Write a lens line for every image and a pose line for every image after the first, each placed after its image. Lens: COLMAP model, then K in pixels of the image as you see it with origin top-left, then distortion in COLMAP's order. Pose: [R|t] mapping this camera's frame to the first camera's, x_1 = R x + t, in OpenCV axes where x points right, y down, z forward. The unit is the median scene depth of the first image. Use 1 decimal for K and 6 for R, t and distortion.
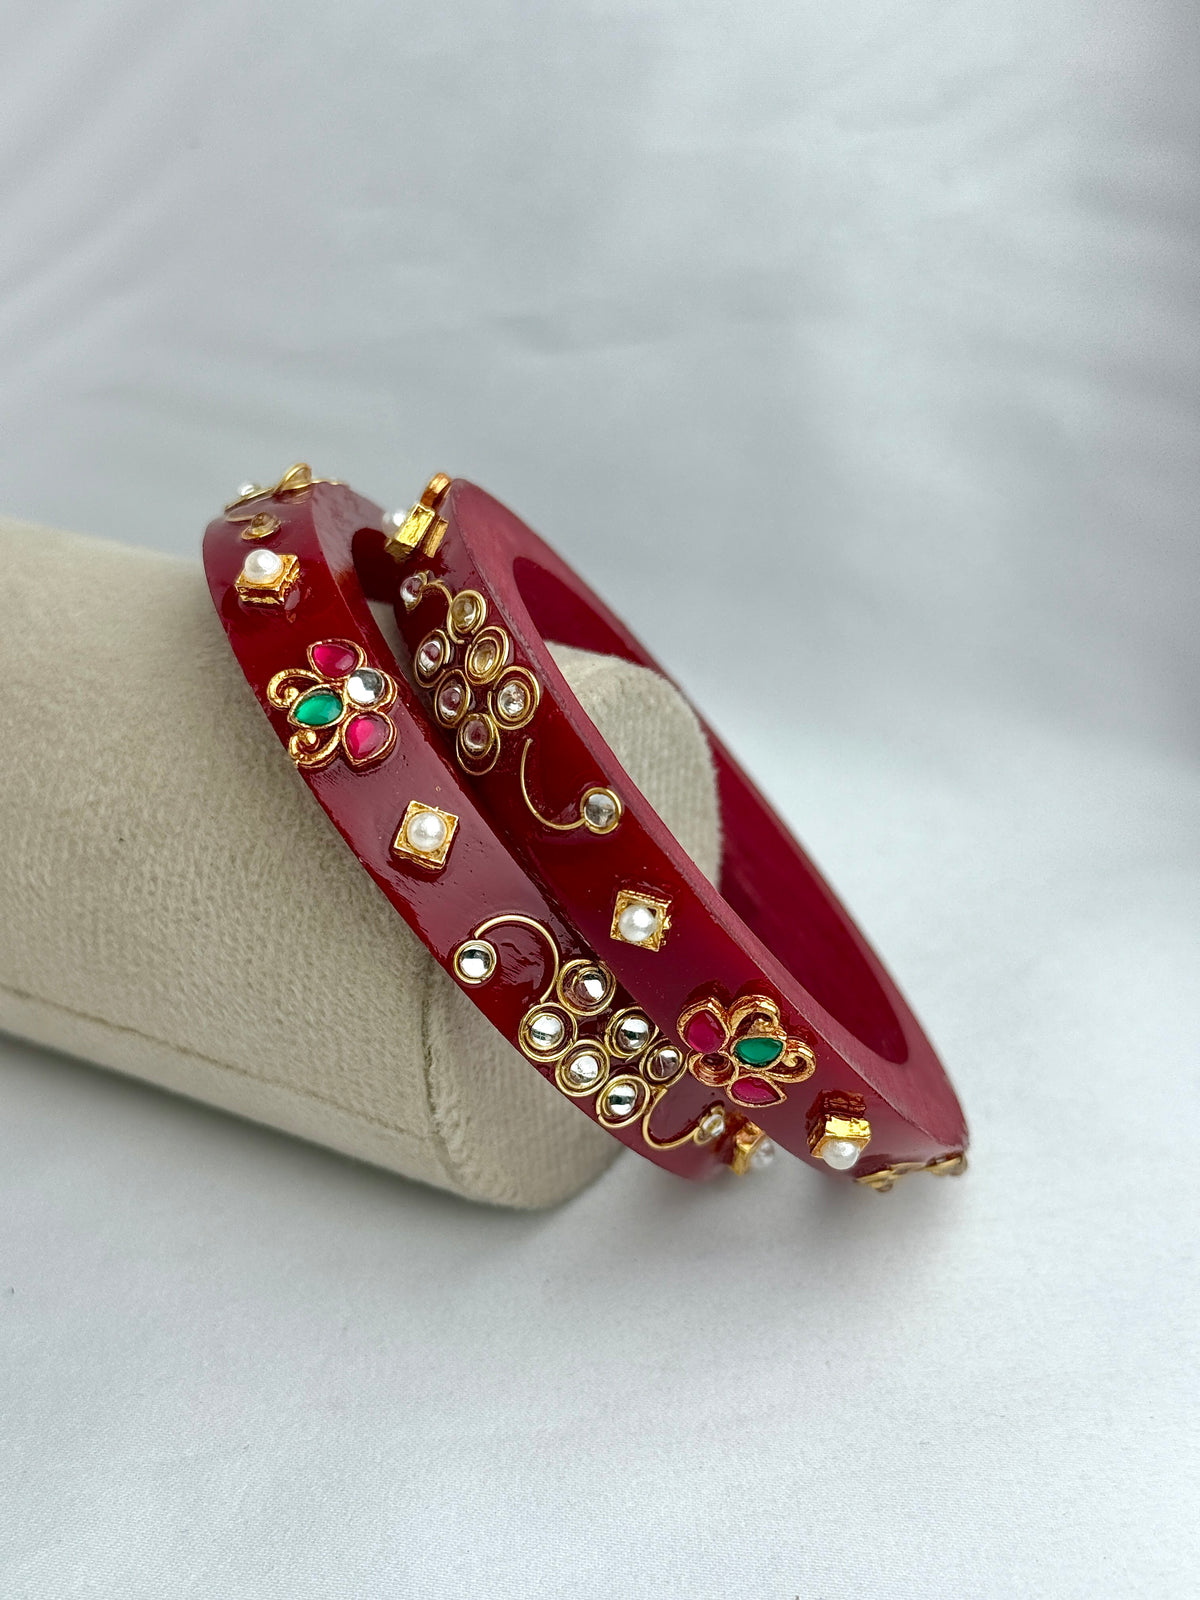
lens RADIAL K [[2430.9, 0, 600.0], [0, 2430.9, 800.8], [0, 0, 1]] dist [0.186390, -0.048628]
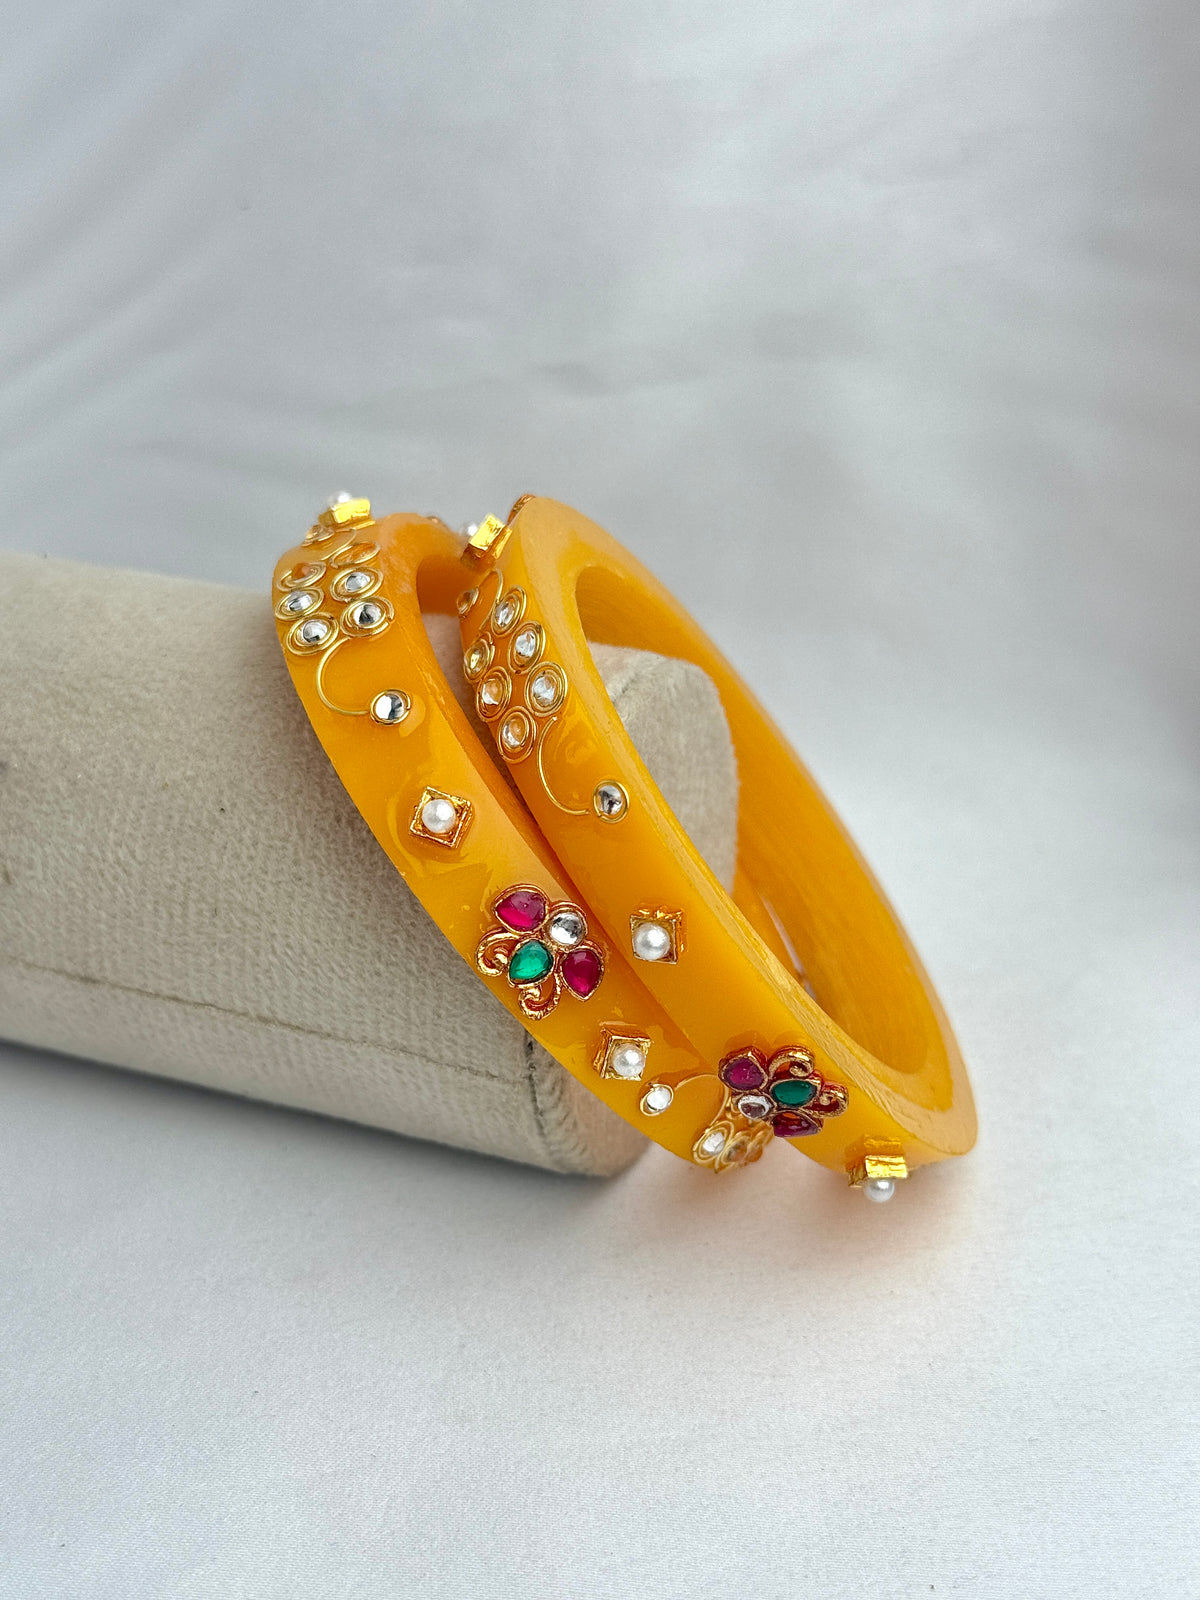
lens RADIAL K [[2430.9, 0, 600.0], [0, 2430.9, 800.8], [0, 0, 1]] dist [0.186390, -0.048628]
pose [[0.986153, 0.018128, 0.164842, -0.207414], [0.008441, 0.987232, -0.159064, 0.181377], [-0.165621, 0.158253, 0.973409, -0.056738]]
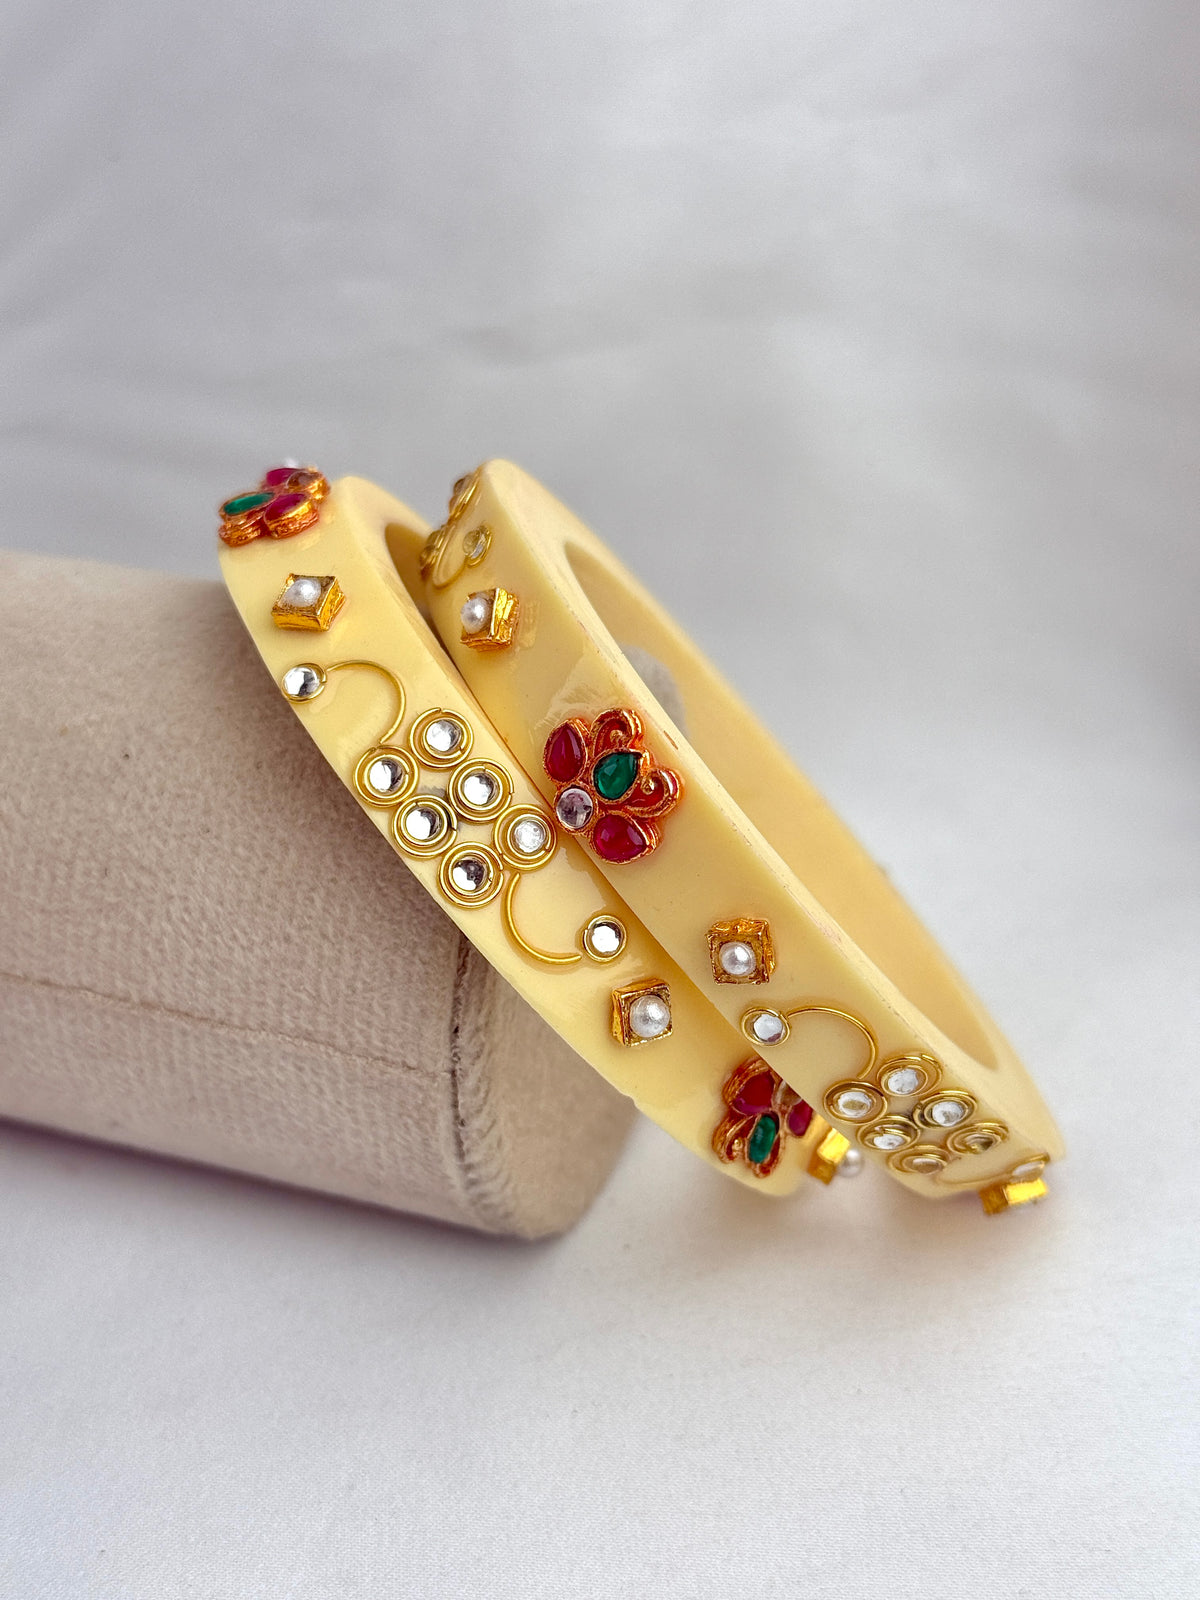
lens RADIAL K [[2430.9, 0, 600.0], [0, 2430.9, 800.8], [0, 0, 1]] dist [0.186390, -0.048628]
pose [[0.973998, 0.129544, 0.185864, -0.189997], [-0.049862, 0.922852, -0.381913, 0.378519], [-0.221000, 0.362715, 0.905316, 0.120881]]
